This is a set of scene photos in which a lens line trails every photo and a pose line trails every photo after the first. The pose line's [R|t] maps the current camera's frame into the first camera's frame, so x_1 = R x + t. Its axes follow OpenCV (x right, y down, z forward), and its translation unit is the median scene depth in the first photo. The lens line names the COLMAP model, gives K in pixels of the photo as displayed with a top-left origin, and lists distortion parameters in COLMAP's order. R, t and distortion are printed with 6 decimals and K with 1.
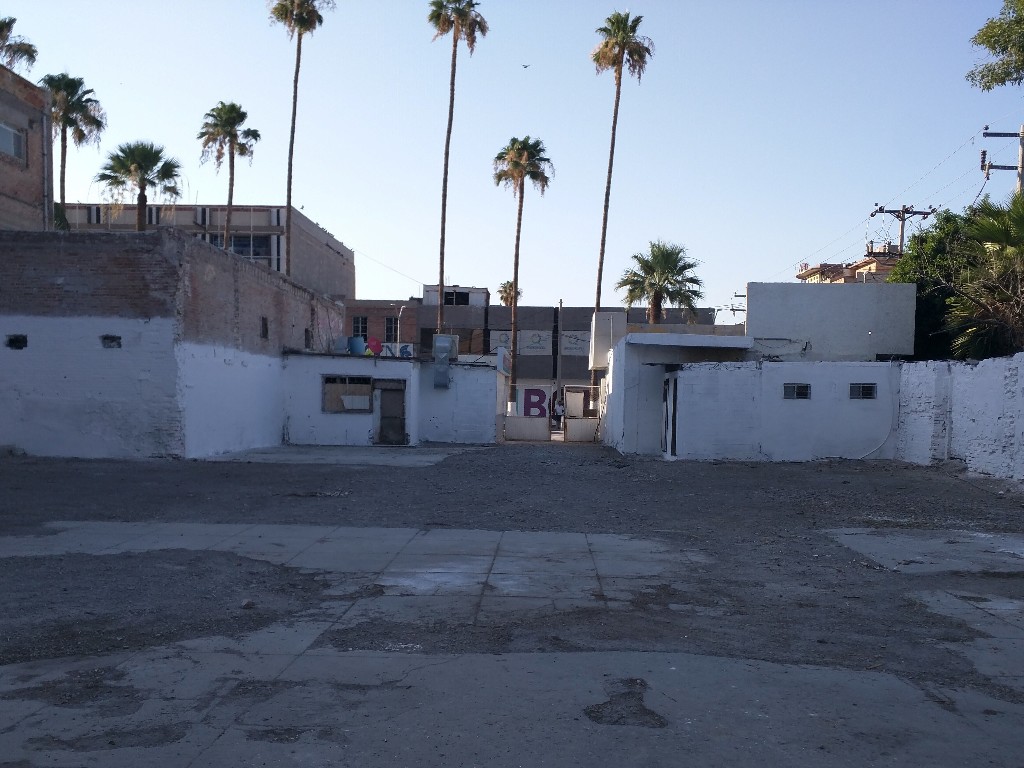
lens RADIAL K [[997.3, 0, 523.9], [0, 997.3, 486.5], [0, 0, 1]] dist [0.021085, -0.008365]
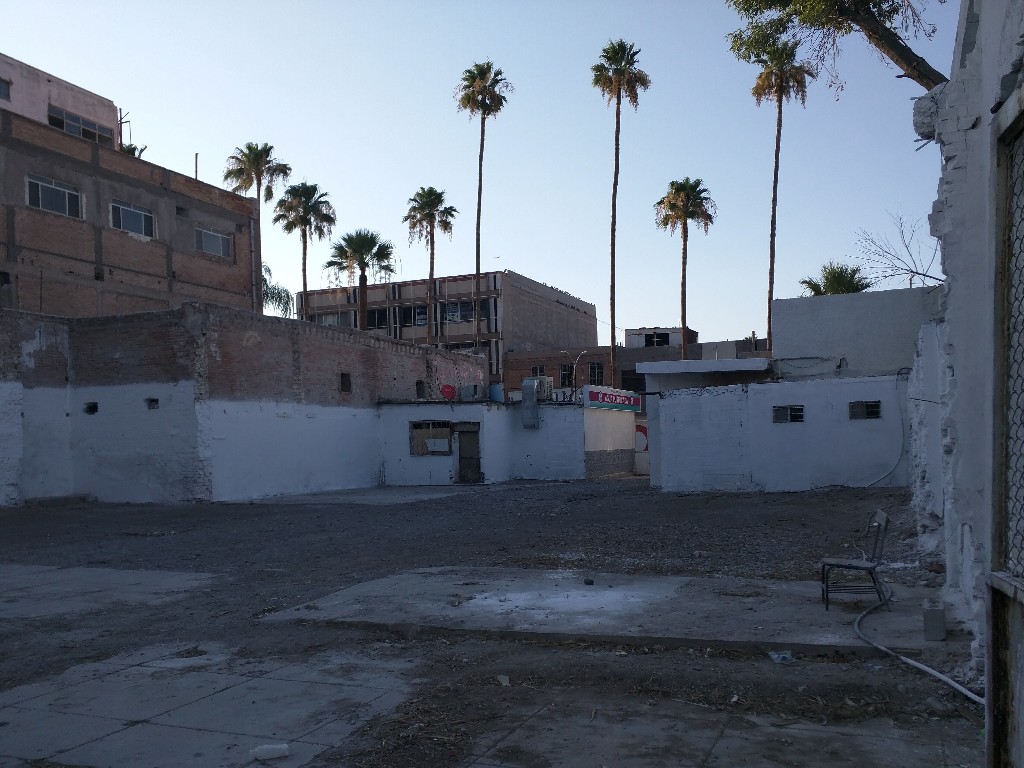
lens RADIAL K [[925.9, 0, 514.3], [0, 925.9, 479.7], [0, 0, 1]] dist [0.028368, -0.014115]
pose [[0.934540, -0.028190, -0.354741, 0.263029], [0.012440, 0.998836, -0.046600, 0.000539], [0.355642, 0.039136, 0.933803, 0.095943]]
